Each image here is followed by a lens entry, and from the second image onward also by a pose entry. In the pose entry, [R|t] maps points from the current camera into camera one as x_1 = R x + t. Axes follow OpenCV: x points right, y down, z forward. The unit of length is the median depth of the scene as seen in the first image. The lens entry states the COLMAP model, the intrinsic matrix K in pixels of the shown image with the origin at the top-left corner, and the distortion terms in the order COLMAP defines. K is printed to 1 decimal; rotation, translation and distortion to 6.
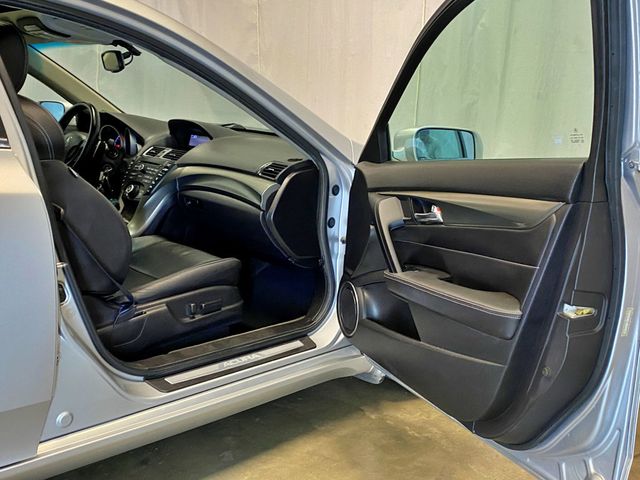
lens RADIAL K [[635.8, 0, 315.0], [0, 635.8, 238.4], [0, 0, 1]] dist [0.030360, 0.000000]
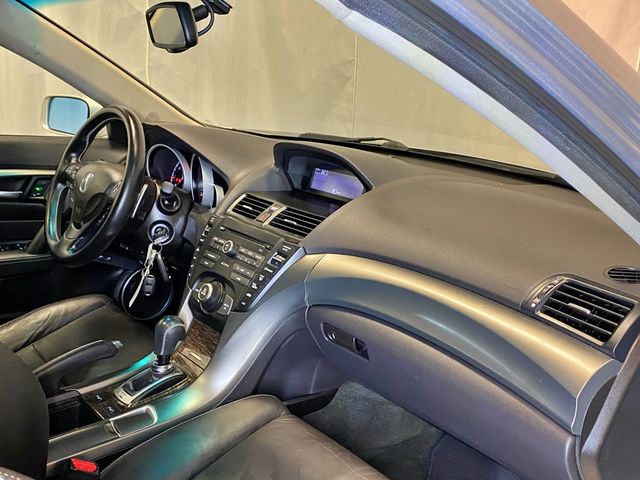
lens RADIAL K [[635.8, 0, 323.5], [0, 635.8, 238.4], [0, 0, 1]] dist [0.030360, 0.000000]
pose [[0.997736, 0.011459, -0.066273, -0.164294], [-0.008337, 0.998851, 0.047192, -0.139283], [0.066738, -0.046533, 0.996685, 0.511043]]
